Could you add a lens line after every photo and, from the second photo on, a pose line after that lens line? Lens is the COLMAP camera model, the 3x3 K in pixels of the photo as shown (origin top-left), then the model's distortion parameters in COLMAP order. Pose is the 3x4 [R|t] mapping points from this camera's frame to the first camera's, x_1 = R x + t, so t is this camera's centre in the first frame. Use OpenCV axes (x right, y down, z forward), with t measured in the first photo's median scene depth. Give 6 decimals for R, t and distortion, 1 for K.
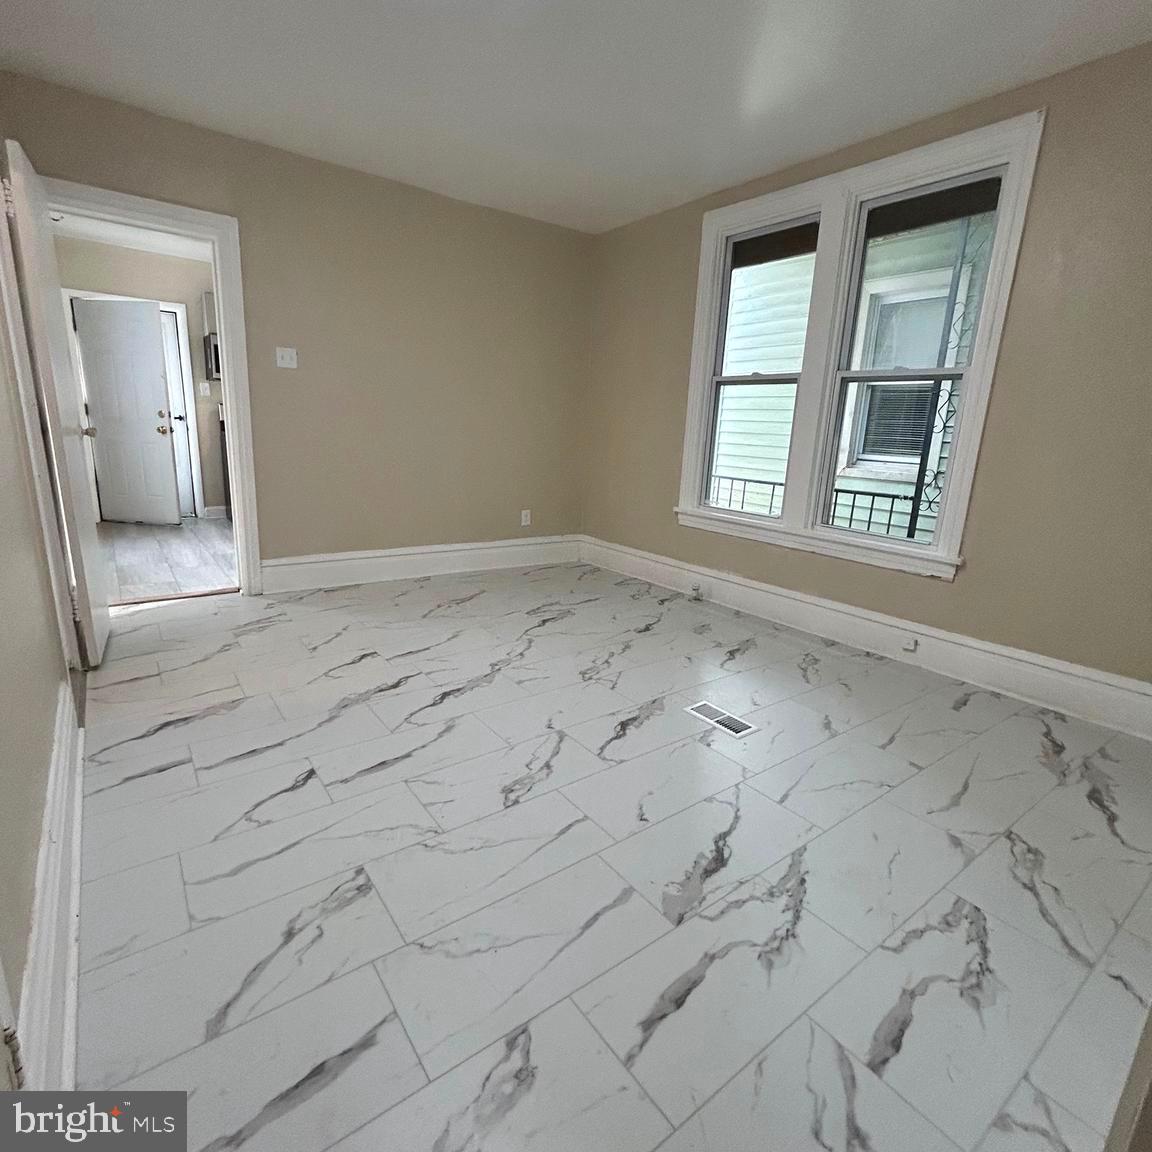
lens RADIAL K [[620.1, 0, 579.2], [0, 620.1, 576.6], [0, 0, 1]] dist [-0.001610, -0.000768]
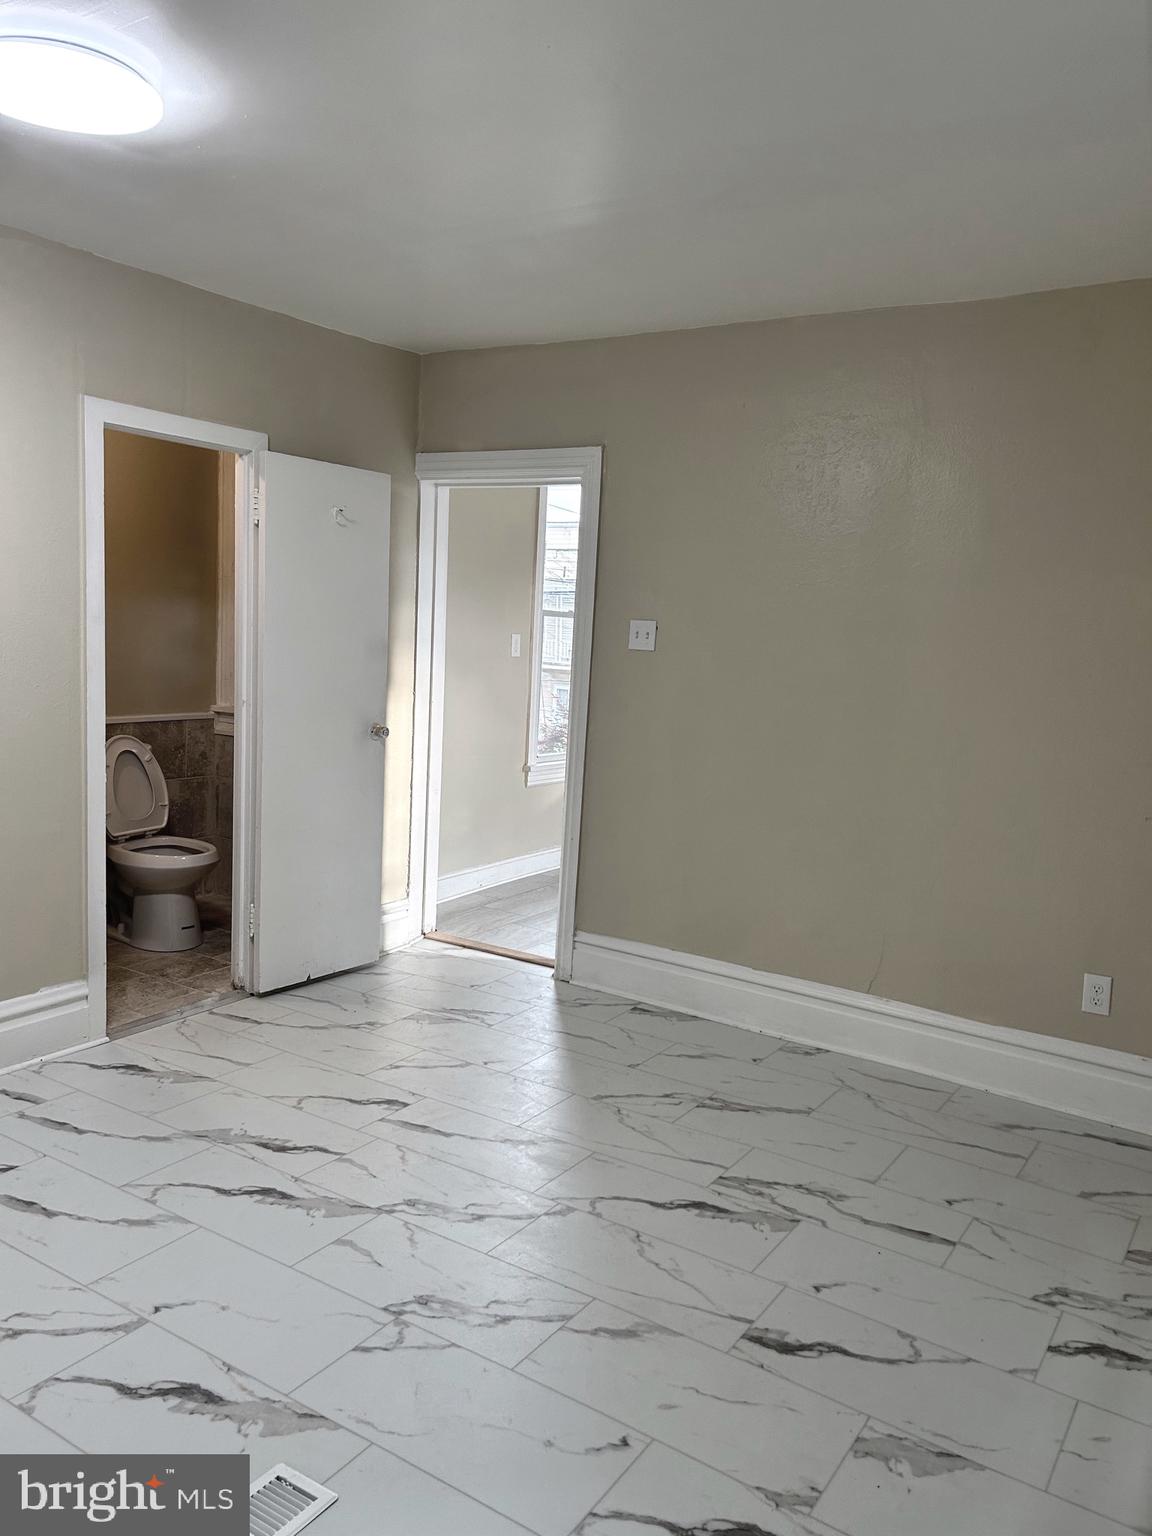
lens RADIAL K [[1159.8, 0, 580.0], [0, 1159.8, 769.8], [0, 0, 1]] dist [0.038165, -0.028244]
pose [[0.347607, 0.091841, -0.933131, 0.659416], [-0.255166, 0.966897, 0.000110, -0.205949], [0.902252, 0.238065, 0.359535, 0.554997]]
